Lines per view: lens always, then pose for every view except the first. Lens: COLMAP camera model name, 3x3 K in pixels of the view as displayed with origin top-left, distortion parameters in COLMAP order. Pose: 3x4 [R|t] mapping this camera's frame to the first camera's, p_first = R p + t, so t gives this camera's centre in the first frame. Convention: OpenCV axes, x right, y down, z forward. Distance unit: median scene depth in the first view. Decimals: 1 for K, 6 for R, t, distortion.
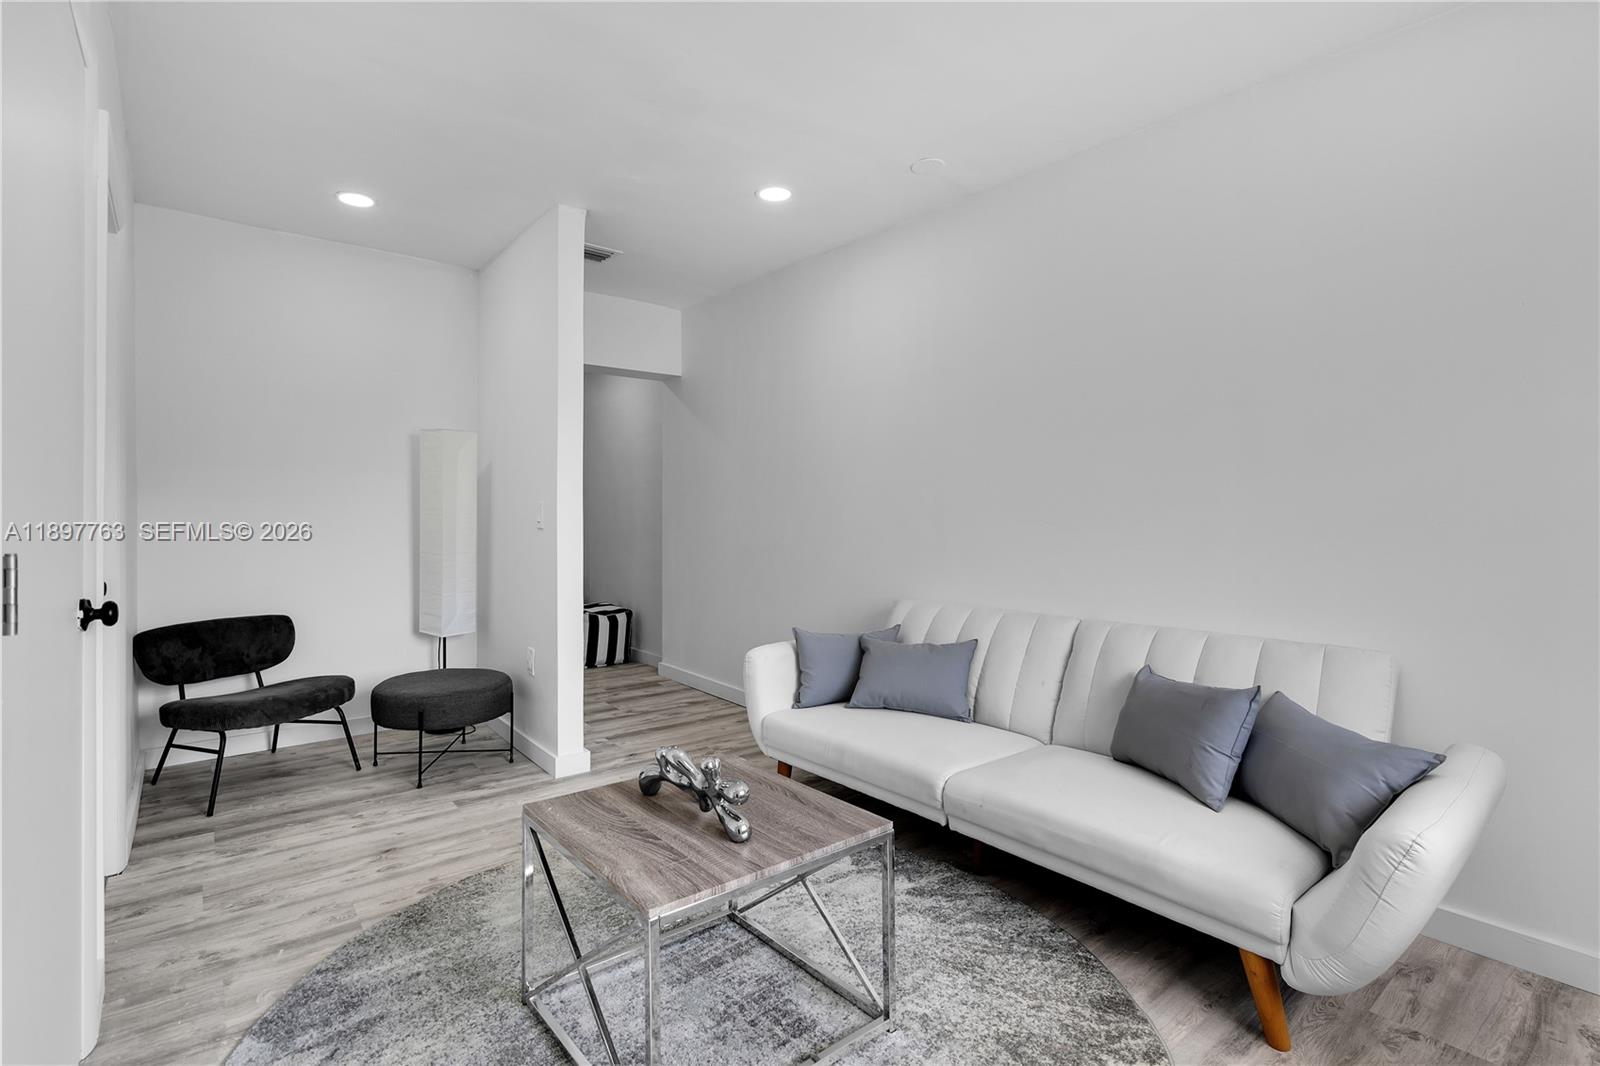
lens RADIAL K [[737.9, 0, 796.9], [0, 737.9, 527.3], [0, 0, 1]] dist [-0.001107, -0.000222]
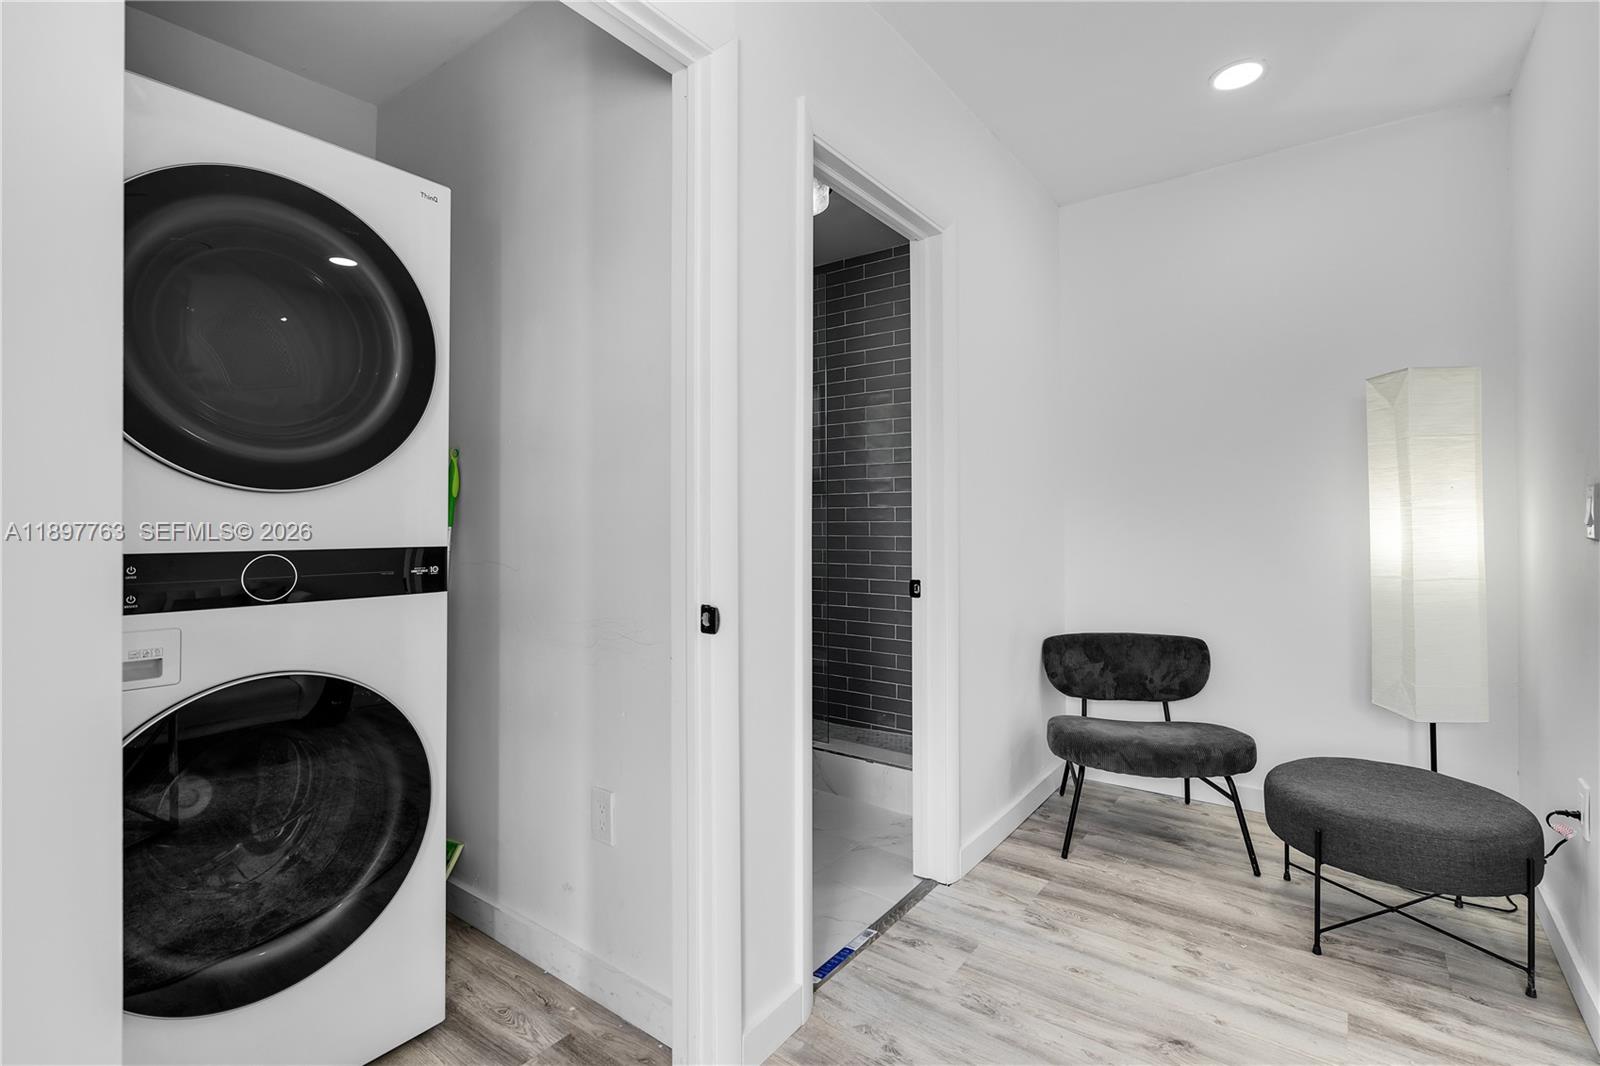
lens RADIAL K [[737.9, 0, 799.7], [0, 737.9, 518.5], [0, 0, 1]] dist [-0.001107, -0.000222]
pose [[0.232469, -0.008663, -0.972565, -0.006595], [-0.002797, 0.999950, -0.009576, -0.005419], [0.972600, 0.004946, 0.232433, 0.441281]]
